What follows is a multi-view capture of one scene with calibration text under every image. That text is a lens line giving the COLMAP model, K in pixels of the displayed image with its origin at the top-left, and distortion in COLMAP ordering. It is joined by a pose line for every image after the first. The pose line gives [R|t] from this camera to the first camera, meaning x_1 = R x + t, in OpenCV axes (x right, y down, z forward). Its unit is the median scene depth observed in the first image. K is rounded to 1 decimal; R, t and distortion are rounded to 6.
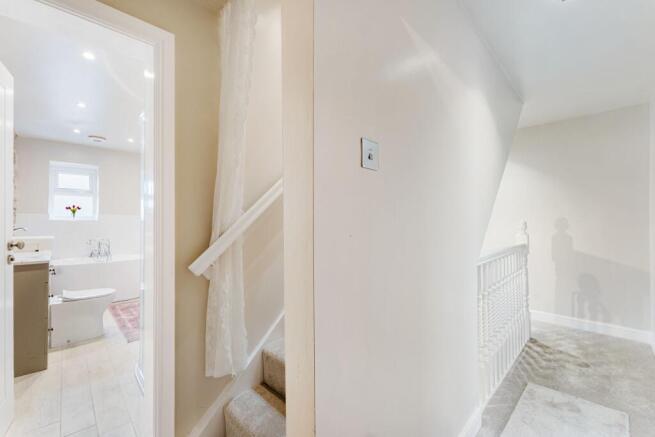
lens RADIAL K [[270.2, 0, 312.8], [0, 270.2, 216.2], [0, 0, 1]] dist [-0.005794, -0.000160]
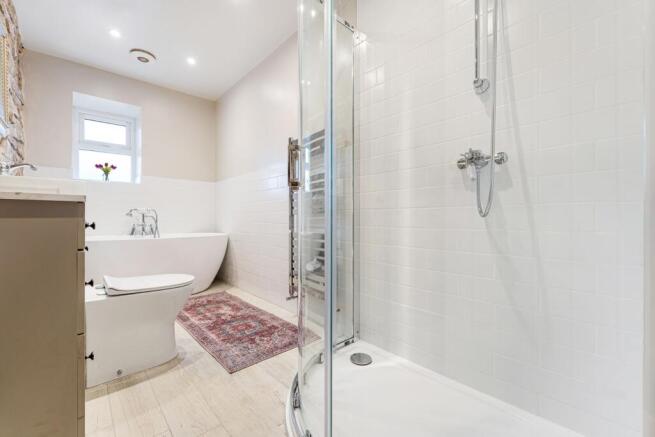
lens RADIAL K [[270.2, 0, 324.1], [0, 270.2, 215.8], [0, 0, 1]] dist [-0.005794, -0.000160]
pose [[0.999908, -0.001618, -0.013470, -0.310597], [0.001725, 0.999967, 0.007960, 0.098011], [0.013457, -0.007982, 0.999878, 0.300089]]
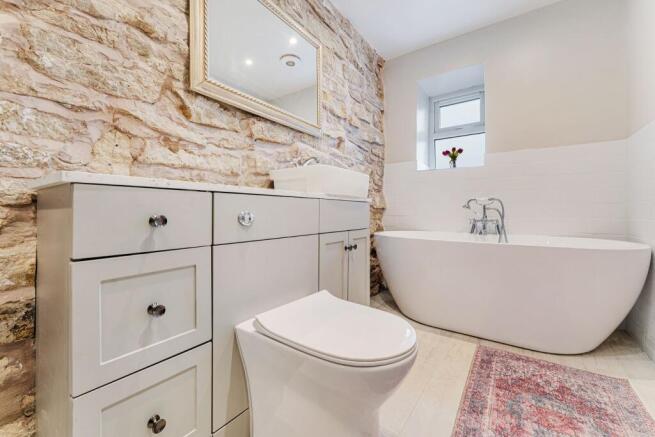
lens RADIAL K [[270.2, 0, 326.6], [0, 270.2, 208.3], [0, 0, 1]] dist [-0.005794, -0.000160]
pose [[0.206603, -0.008818, -0.978385, -0.352369], [0.008371, 0.999939, -0.007244, 0.104525], [0.978389, -0.006693, 0.206664, 0.602098]]
